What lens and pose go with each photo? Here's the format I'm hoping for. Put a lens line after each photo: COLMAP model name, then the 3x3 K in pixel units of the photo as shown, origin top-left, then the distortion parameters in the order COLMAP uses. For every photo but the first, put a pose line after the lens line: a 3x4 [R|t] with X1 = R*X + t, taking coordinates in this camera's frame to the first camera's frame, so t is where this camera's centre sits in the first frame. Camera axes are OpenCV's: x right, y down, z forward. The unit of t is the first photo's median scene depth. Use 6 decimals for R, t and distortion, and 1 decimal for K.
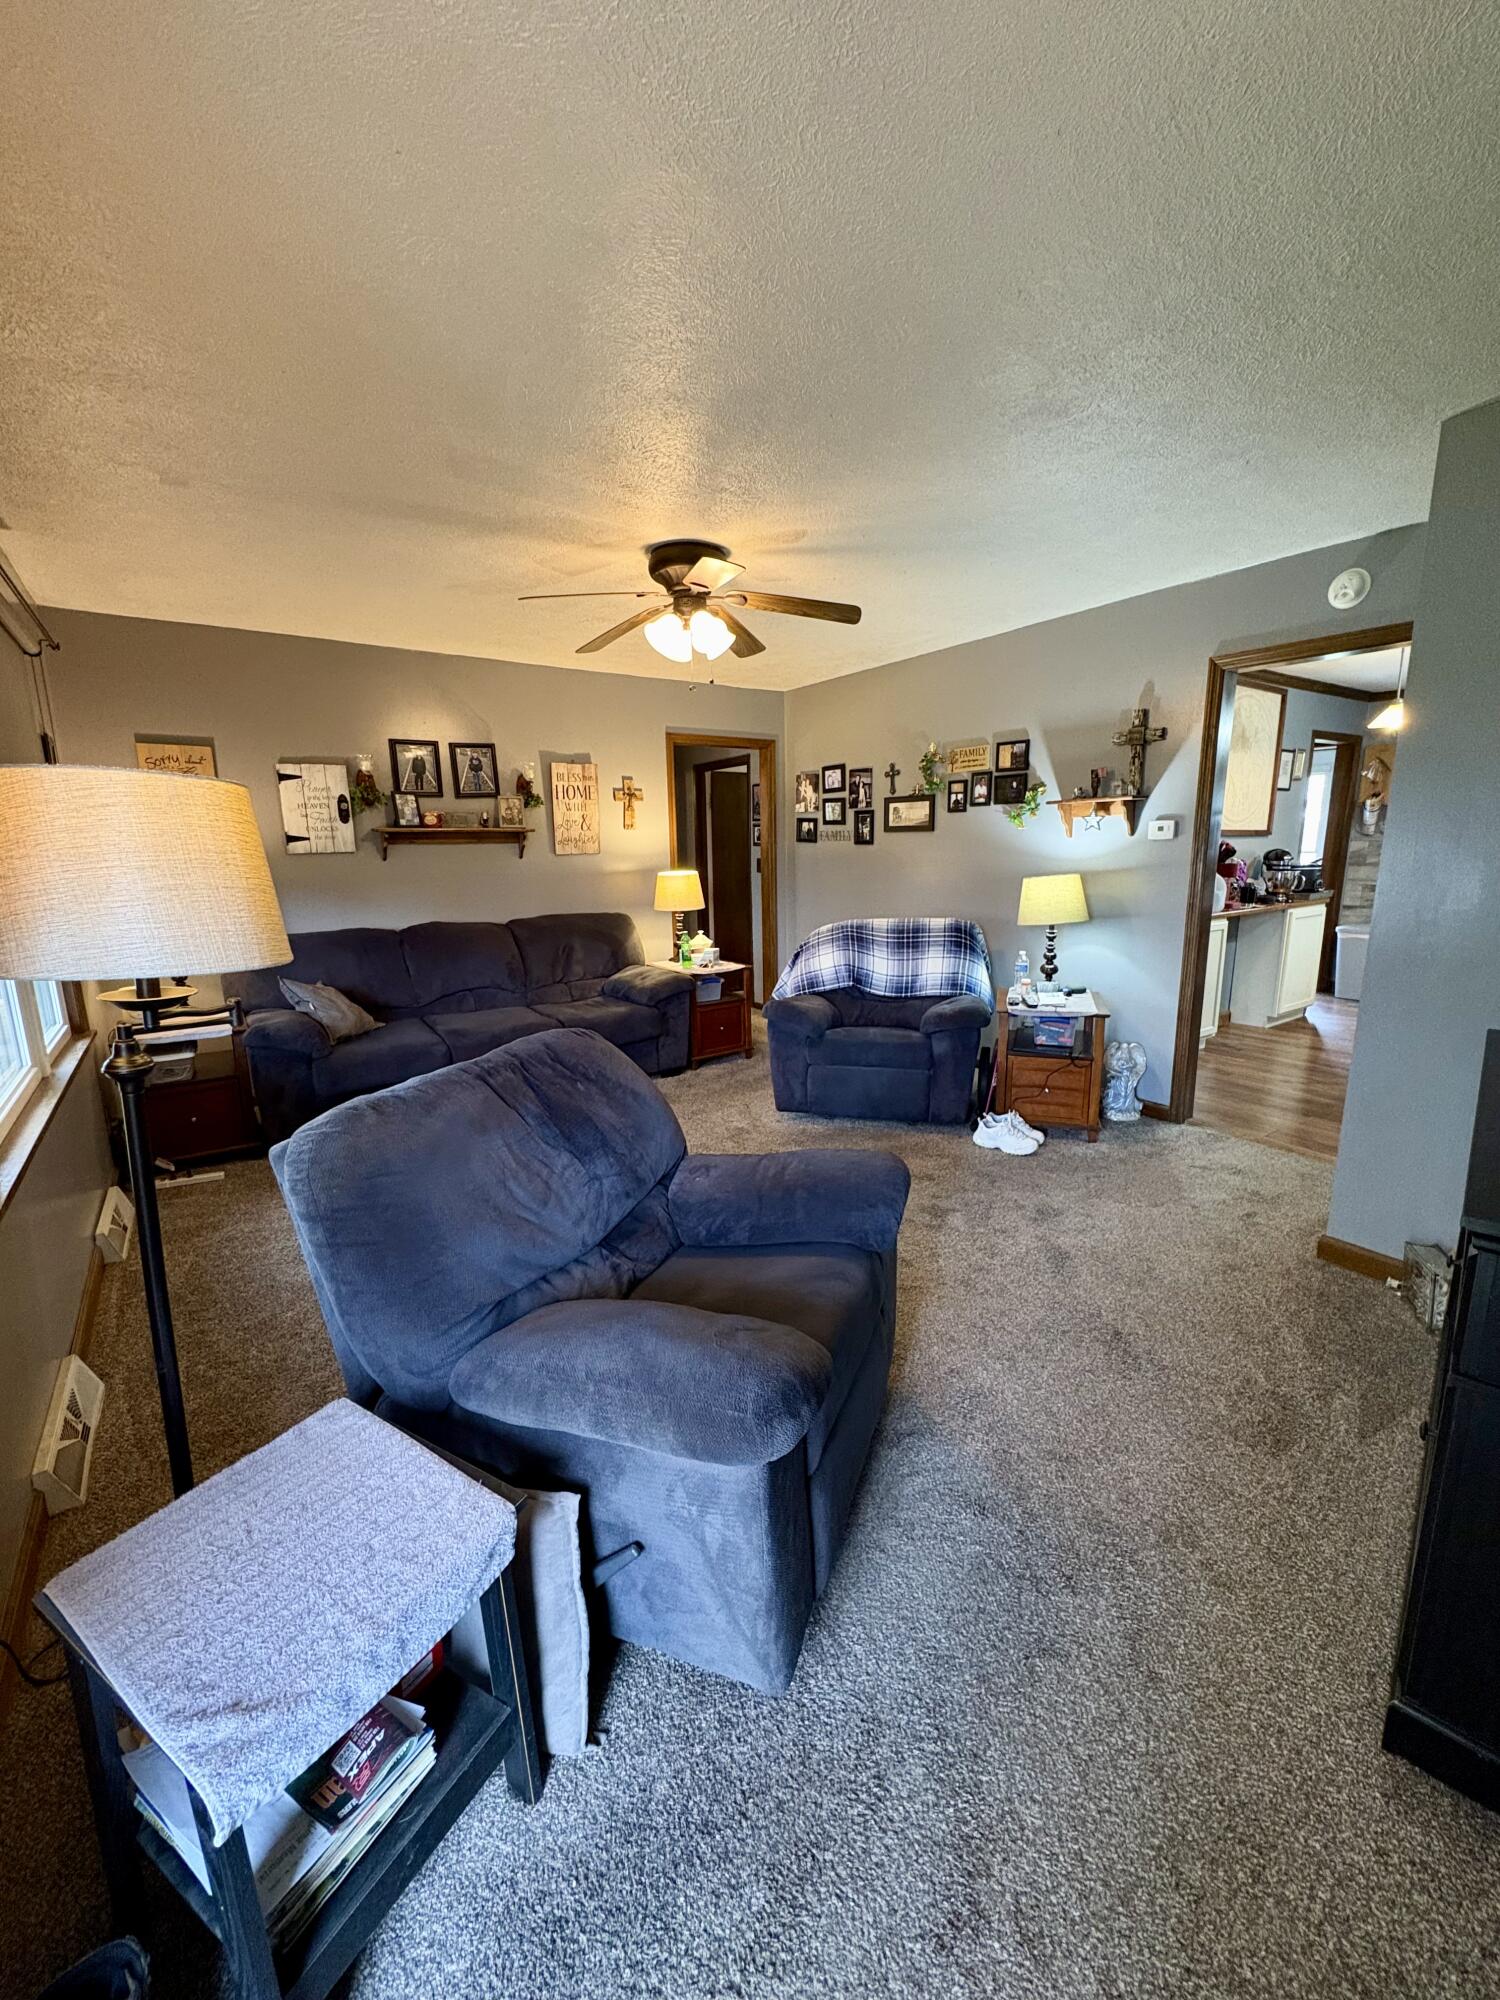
lens RADIAL K [[795.5, 0, 750.0], [0, 795.5, 1000.0], [0, 0, 1]] dist [0.000501, -0.000268]
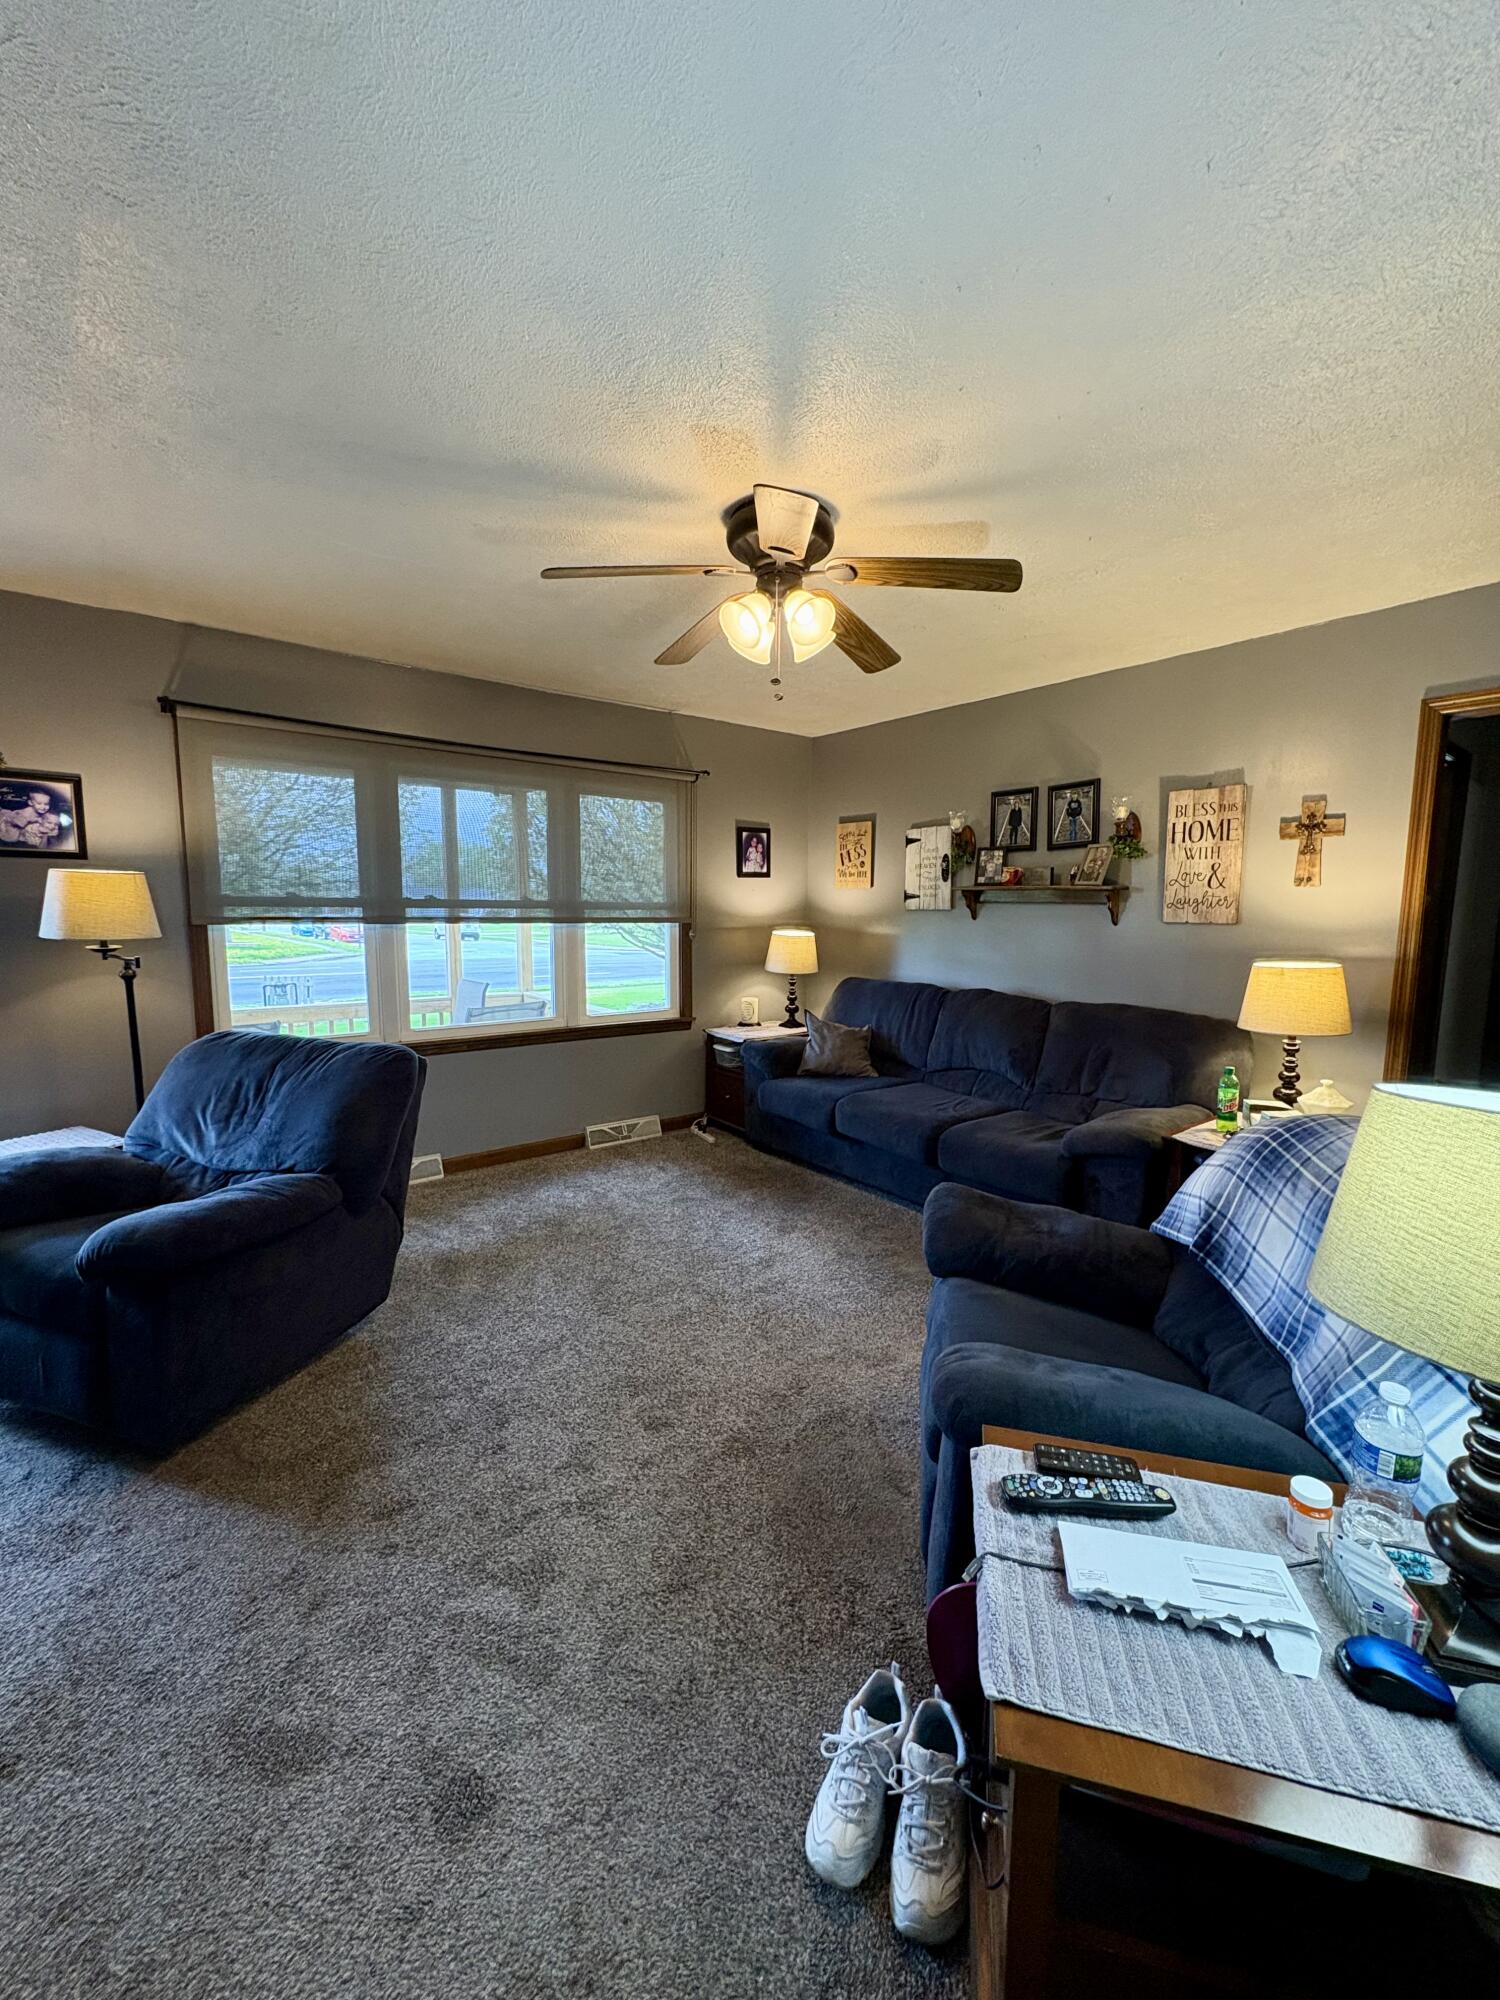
lens RADIAL K [[795.5, 0, 750.0], [0, 795.5, 1000.0], [0, 0, 1]] dist [0.000501, -0.000268]
pose [[0.062847, 0.134887, -0.988866, 0.483691], [-0.209029, 0.970628, 0.119114, -0.140081], [0.975888, 0.199215, 0.089196, 0.674824]]
